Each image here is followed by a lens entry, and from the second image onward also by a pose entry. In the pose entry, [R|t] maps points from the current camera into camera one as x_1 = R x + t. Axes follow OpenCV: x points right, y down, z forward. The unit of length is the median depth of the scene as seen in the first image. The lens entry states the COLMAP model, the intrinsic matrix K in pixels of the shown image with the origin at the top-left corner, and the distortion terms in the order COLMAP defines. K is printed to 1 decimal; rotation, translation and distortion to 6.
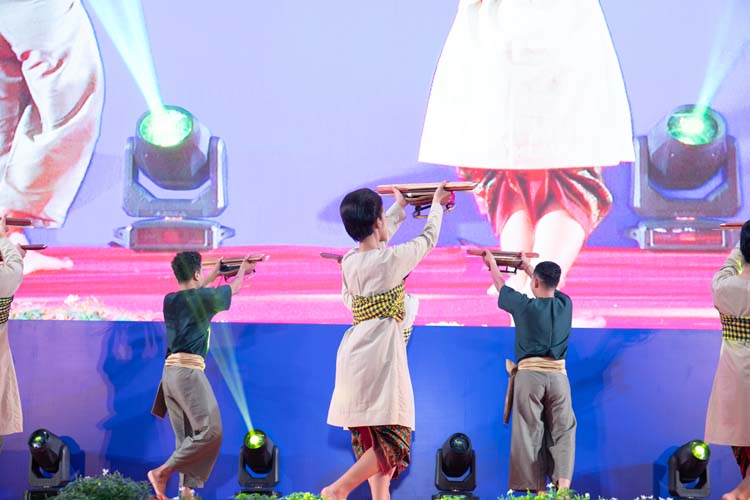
lens RADIAL K [[1488.3, 0, 375.0], [0, 1488.3, 250.0], [0, 0, 1]] dist [0.212632, -0.066545]
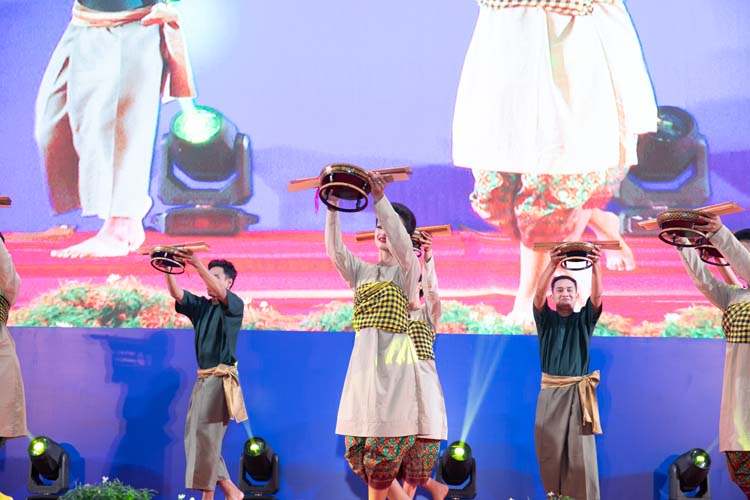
lens RADIAL K [[1488.3, 0, 375.0], [0, 1488.3, 250.0], [0, 0, 1]] dist [0.212632, -0.066545]
pose [[0.999999, 0.001500, -0.000213, -0.005698], [-0.001501, 0.999986, -0.005086, 0.017144], [0.000205, 0.005086, 0.999987, -0.121455]]
